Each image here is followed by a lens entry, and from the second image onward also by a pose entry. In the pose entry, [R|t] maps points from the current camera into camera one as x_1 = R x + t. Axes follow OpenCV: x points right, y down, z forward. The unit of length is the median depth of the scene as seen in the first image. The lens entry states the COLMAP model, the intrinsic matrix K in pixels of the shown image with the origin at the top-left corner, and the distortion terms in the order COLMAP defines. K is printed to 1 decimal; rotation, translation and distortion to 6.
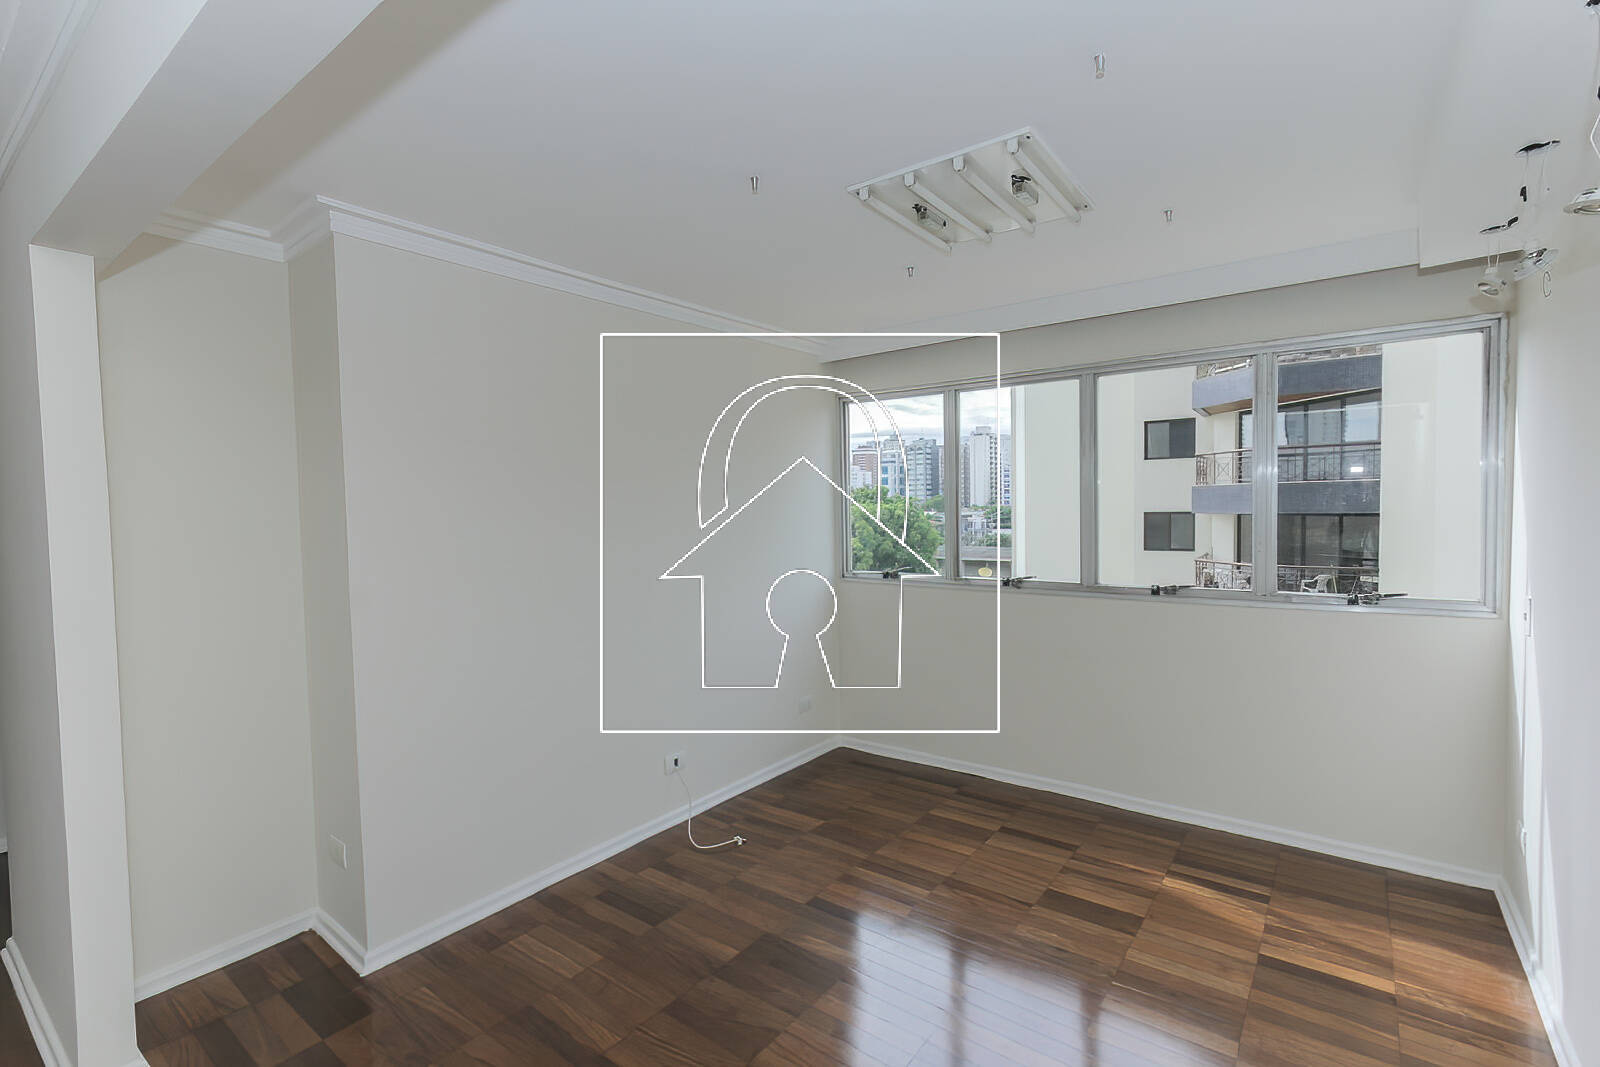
lens RADIAL K [[724.8, 0, 802.2], [0, 724.8, 541.0], [0, 0, 1]] dist [0.003168, -0.000015]
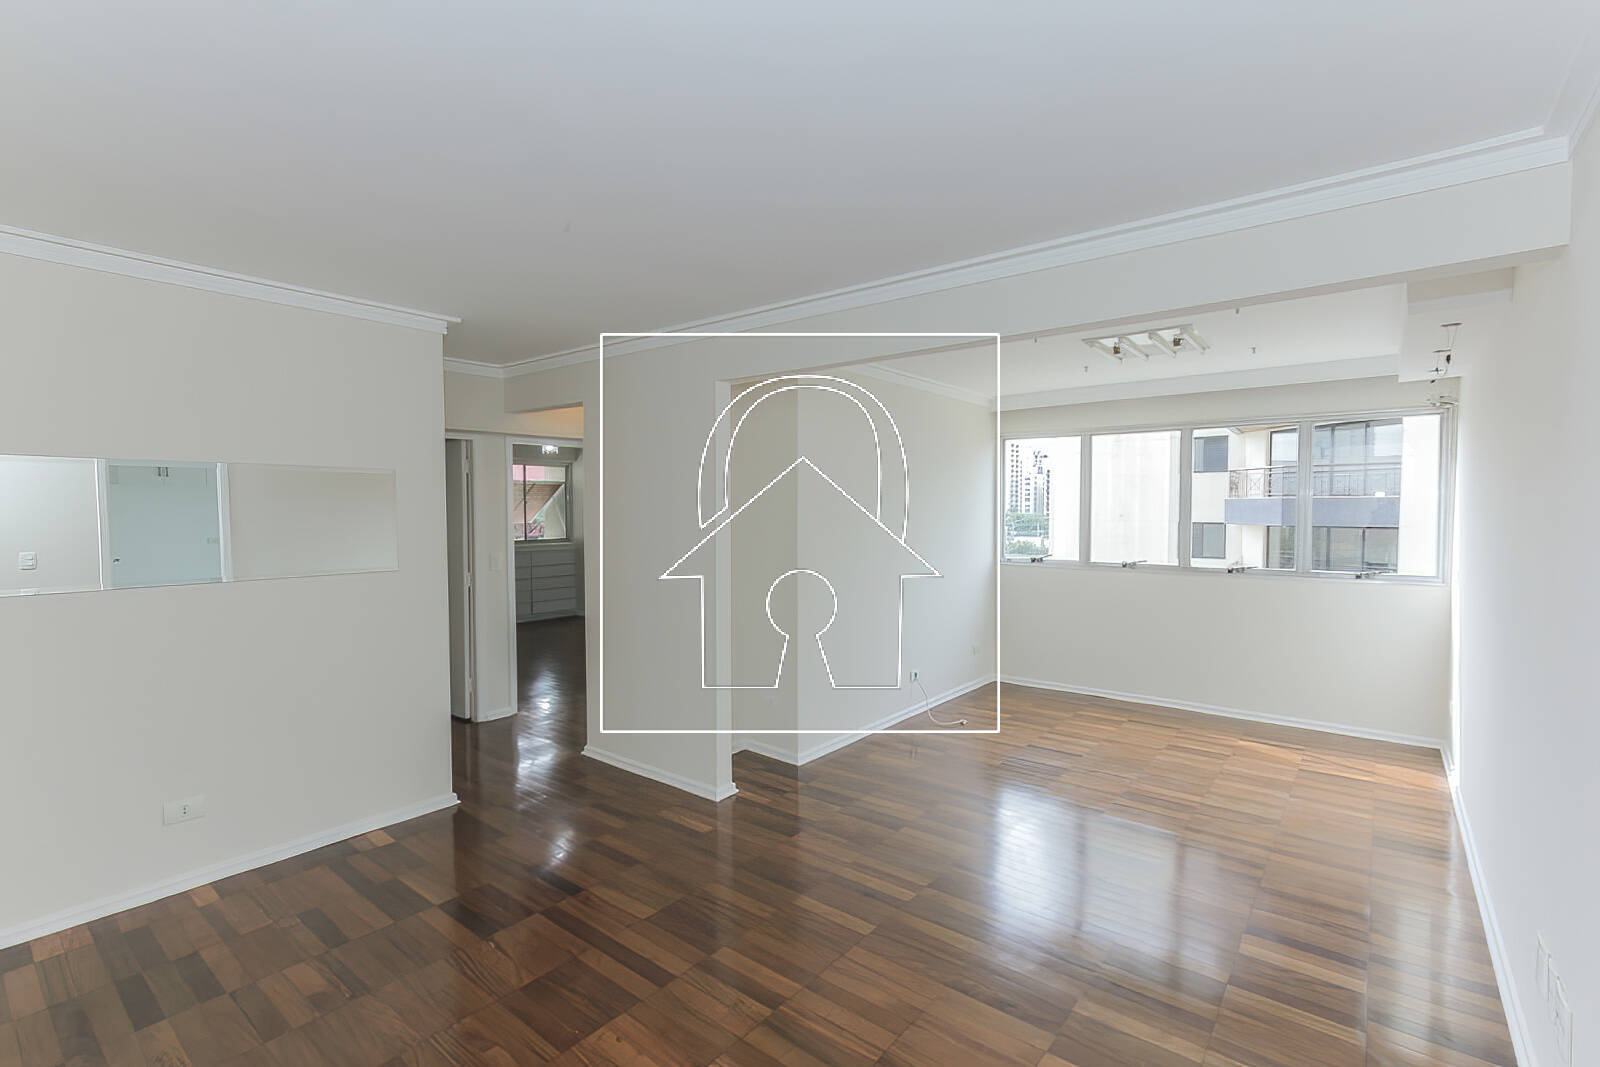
lens RADIAL K [[724.8, 0, 802.2], [0, 724.8, 541.0], [0, 0, 1]] dist [0.003168, -0.000015]
pose [[0.999528, 0.020327, -0.023015, -0.100728], [-0.020442, 0.999780, -0.004774, 0.008283], [0.022912, 0.005242, 0.999724, -0.146117]]
